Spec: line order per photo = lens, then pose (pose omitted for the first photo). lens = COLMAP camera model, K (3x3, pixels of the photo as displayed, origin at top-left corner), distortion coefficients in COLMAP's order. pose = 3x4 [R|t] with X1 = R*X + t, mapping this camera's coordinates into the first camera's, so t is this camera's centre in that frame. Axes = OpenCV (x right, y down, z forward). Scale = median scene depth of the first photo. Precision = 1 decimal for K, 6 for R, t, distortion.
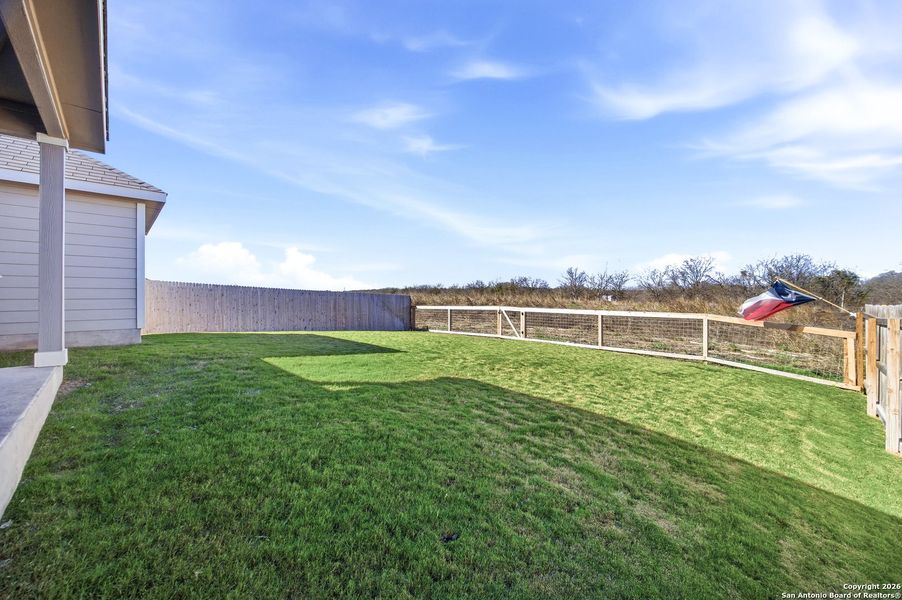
lens RADIAL K [[384.8, 0, 454.3], [0, 384.8, 295.9], [0, 0, 1]] dist [-0.003157, 0.000109]
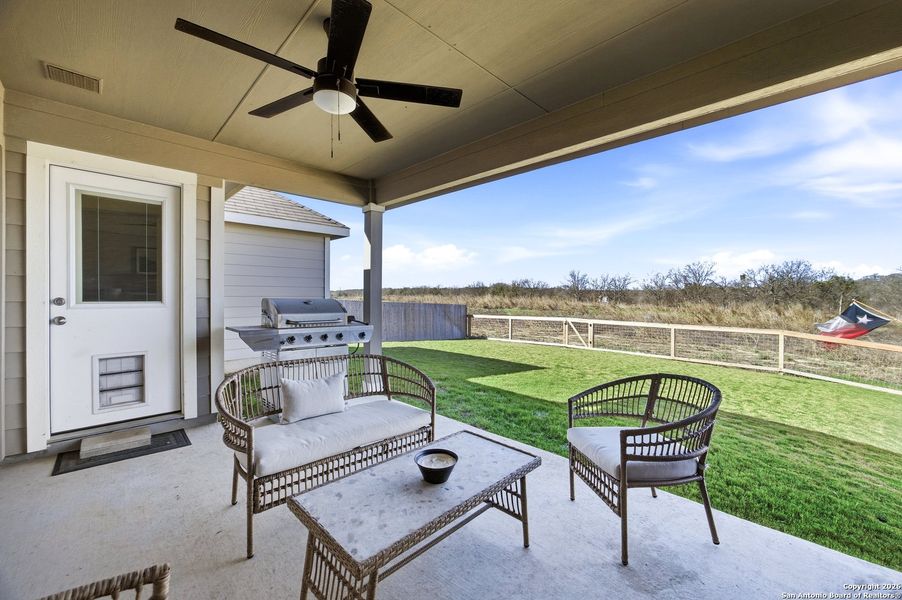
lens RADIAL K [[384.8, 0, 454.3], [0, 384.8, 295.9], [0, 0, 1]] dist [-0.003157, 0.000109]
pose [[0.999686, 0.002706, 0.024902, -0.217650], [-0.002733, 0.999996, 0.001069, -0.033456], [-0.024899, -0.001137, 0.999689, -0.062099]]
